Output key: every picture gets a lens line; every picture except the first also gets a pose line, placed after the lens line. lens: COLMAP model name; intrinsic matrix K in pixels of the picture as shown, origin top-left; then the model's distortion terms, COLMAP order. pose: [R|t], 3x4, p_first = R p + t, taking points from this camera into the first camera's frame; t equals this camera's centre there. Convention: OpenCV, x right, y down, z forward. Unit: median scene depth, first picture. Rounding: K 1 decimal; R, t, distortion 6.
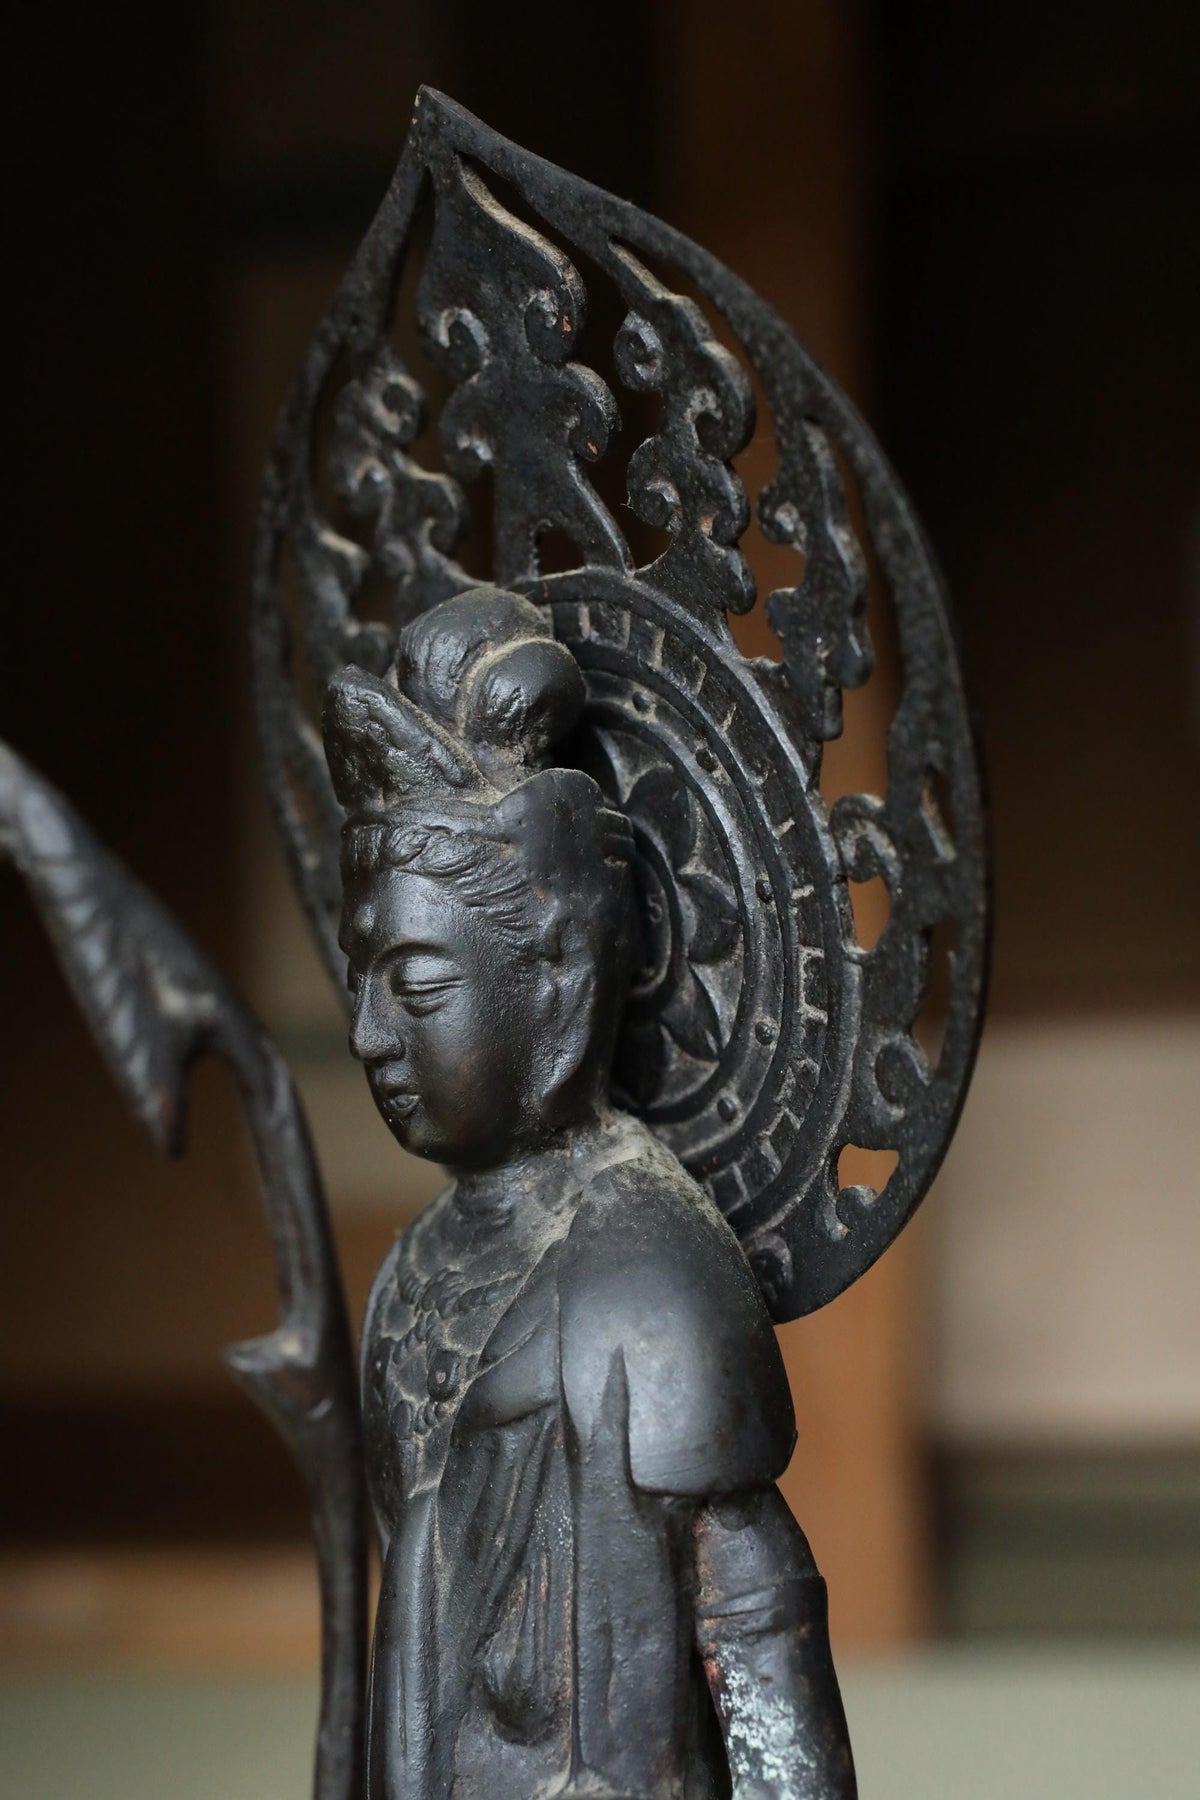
lens RADIAL K [[3051.4, 0, 598.0], [0, 3051.4, 898.3], [0, 0, 1]] dist [0.008186, 0.000000]
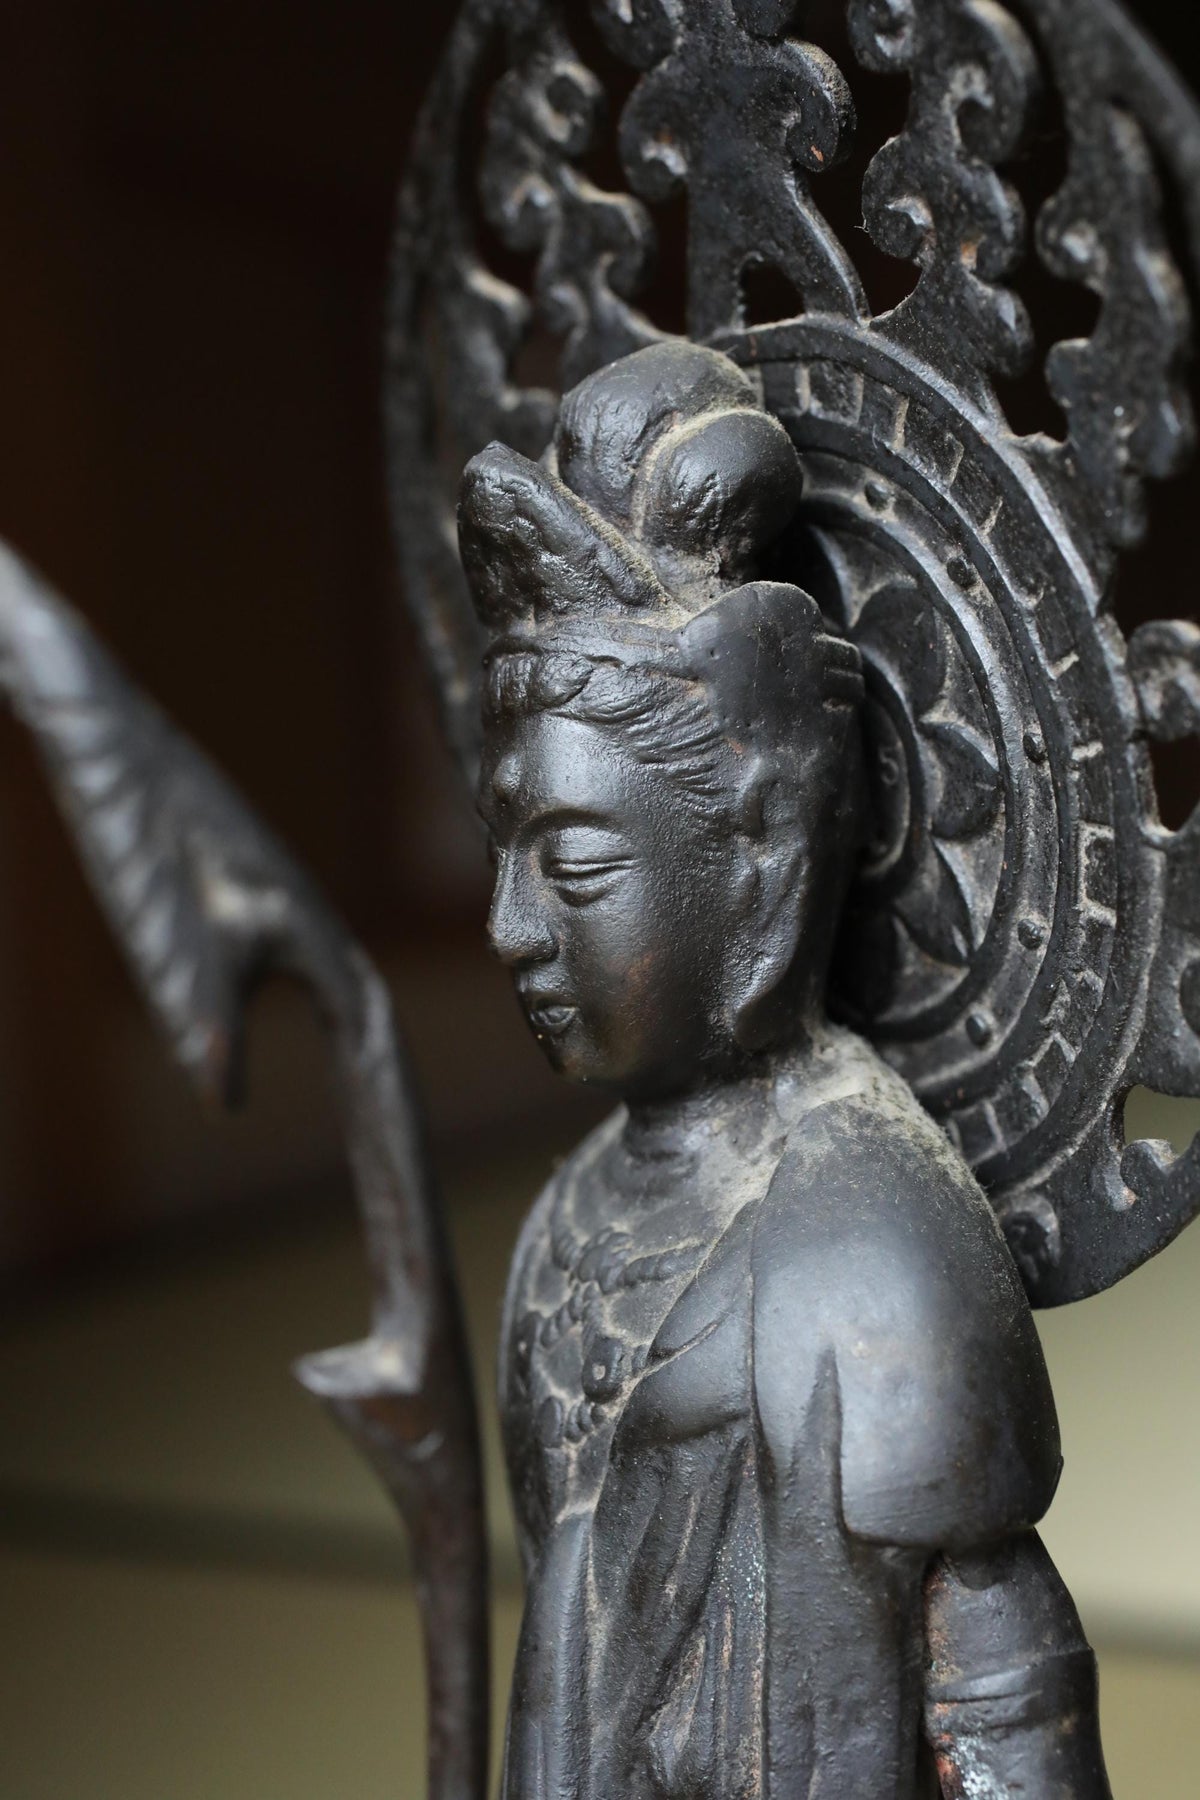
lens RADIAL K [[3051.4, 0, 606.2], [0, 3051.4, 903.2], [0, 0, 1]] dist [0.008186, 0.000000]
pose [[0.997202, 0.017722, -0.072629, 0.004343], [-0.012732, 0.997563, 0.068600, -0.014480], [0.073668, -0.067483, 0.994997, 0.238897]]
